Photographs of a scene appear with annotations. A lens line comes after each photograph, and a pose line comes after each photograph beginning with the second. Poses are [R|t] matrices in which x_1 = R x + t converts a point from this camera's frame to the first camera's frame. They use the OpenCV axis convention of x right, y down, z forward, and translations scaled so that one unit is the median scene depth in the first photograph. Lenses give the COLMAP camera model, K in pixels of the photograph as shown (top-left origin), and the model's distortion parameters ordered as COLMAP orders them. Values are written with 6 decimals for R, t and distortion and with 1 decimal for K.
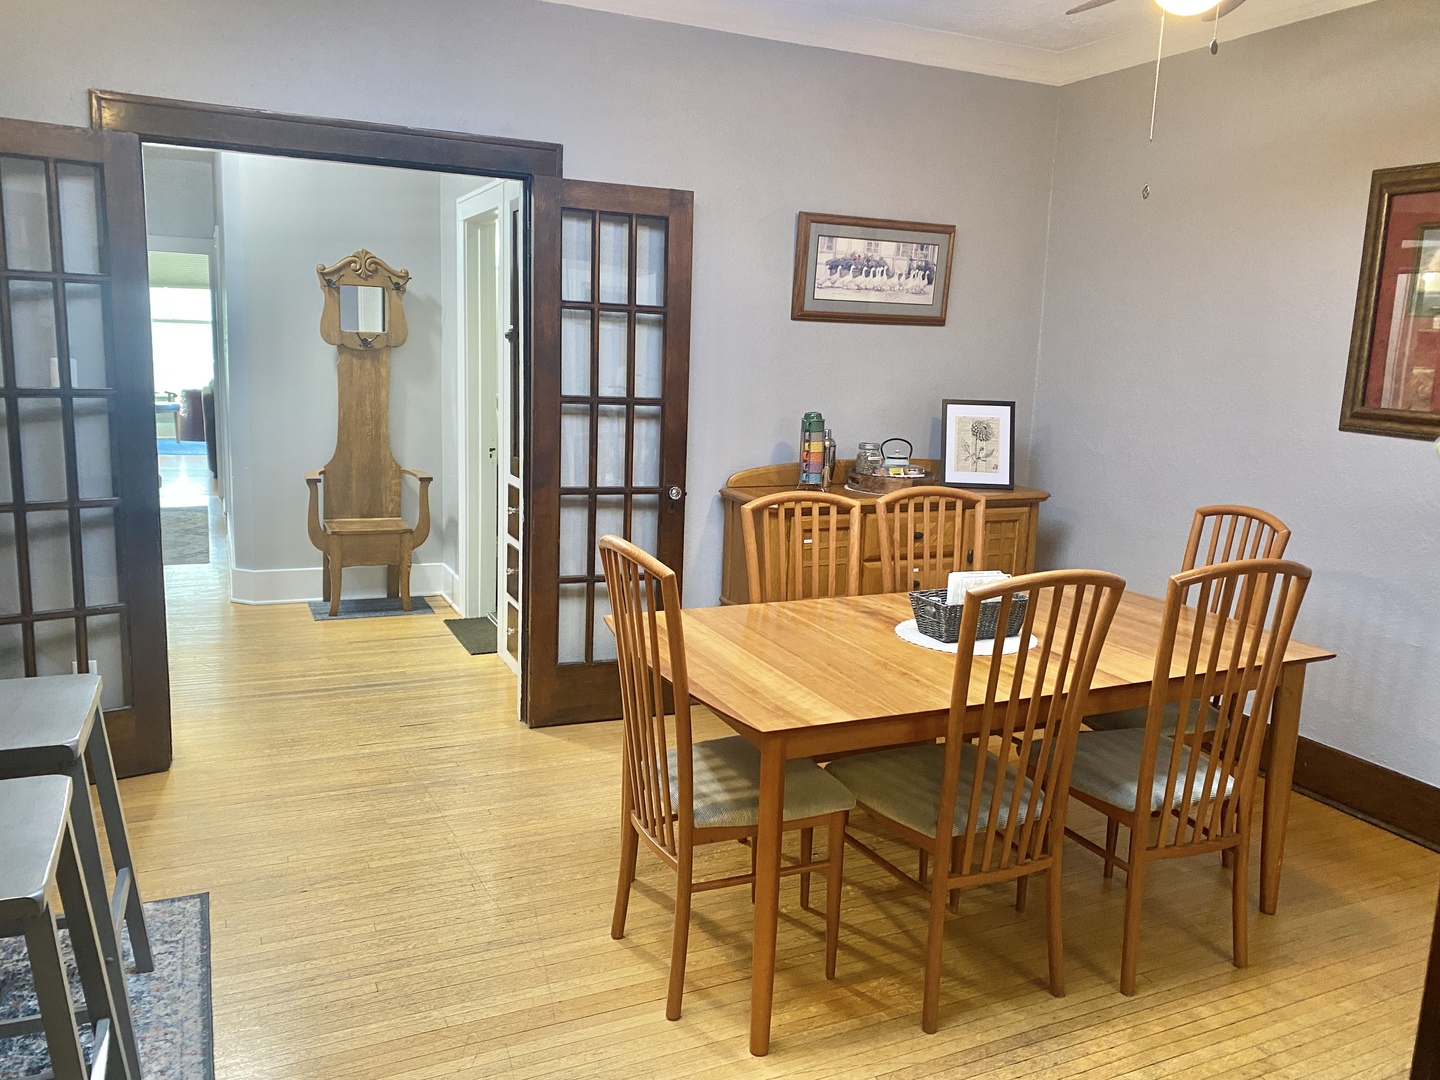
lens RADIAL K [[1085.8, 0, 713.9], [0, 1085.8, 535.4], [0, 0, 1]] dist [0.023012, -0.029793]
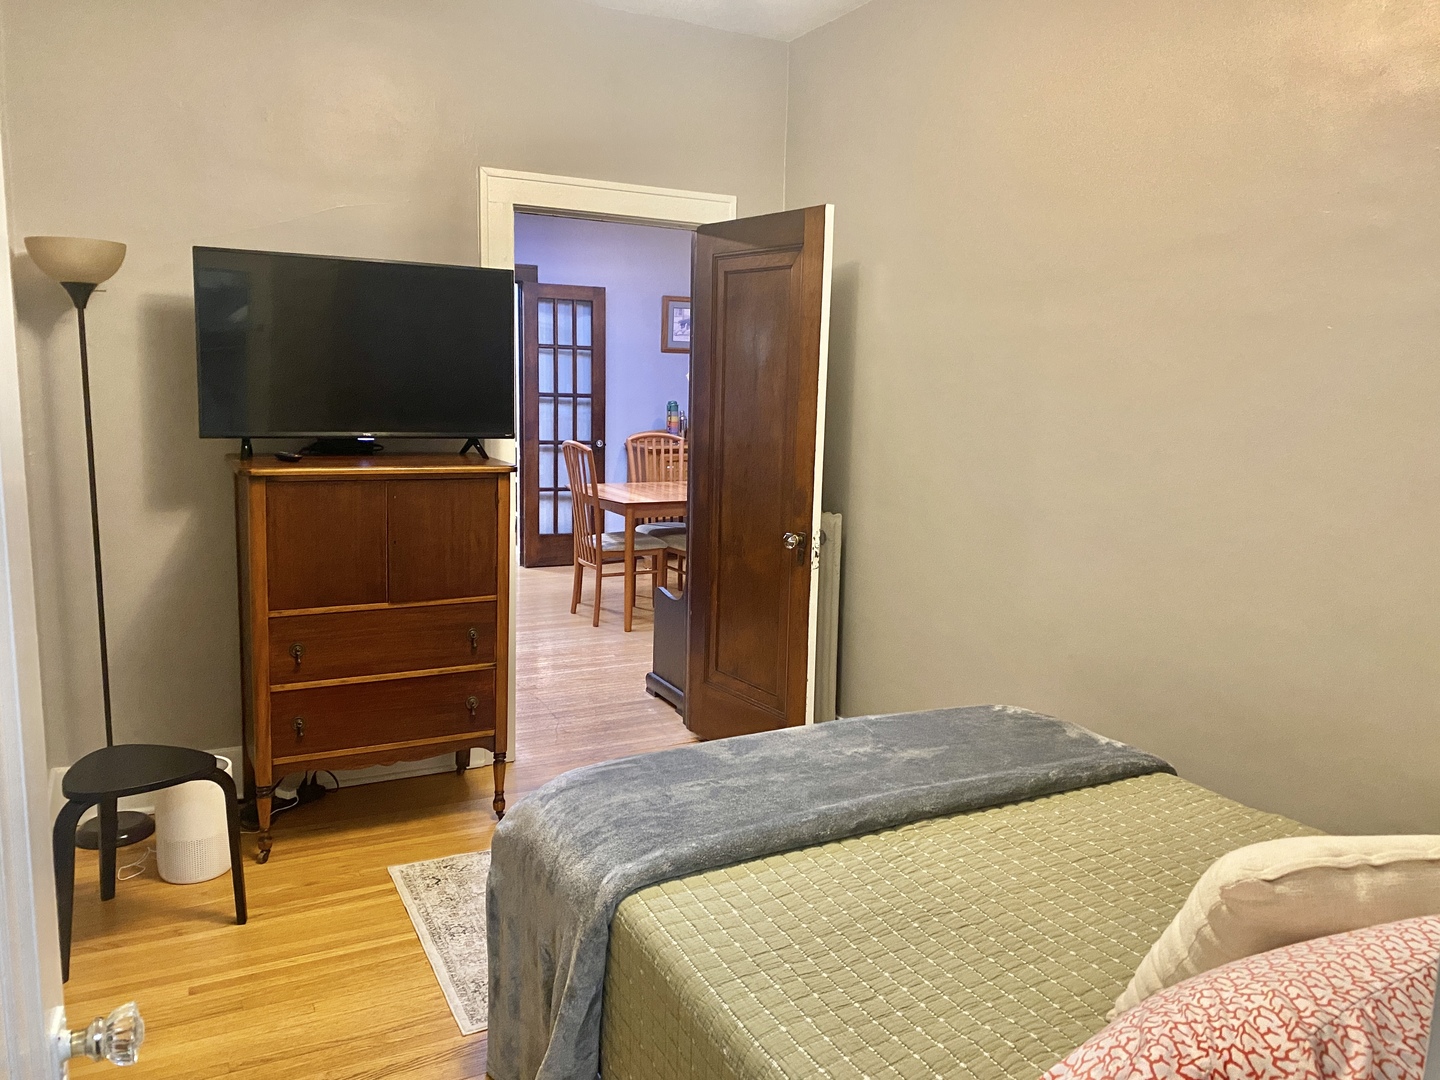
lens RADIAL K [[1085.8, 0, 725.9], [0, 1085.8, 543.1], [0, 0, 1]] dist [0.023012, -0.029793]
pose [[0.998184, -0.020830, 0.056518, 0.074748], [0.022086, 0.999521, -0.021684, 0.183597], [-0.056039, 0.022893, 0.998166, -0.919765]]
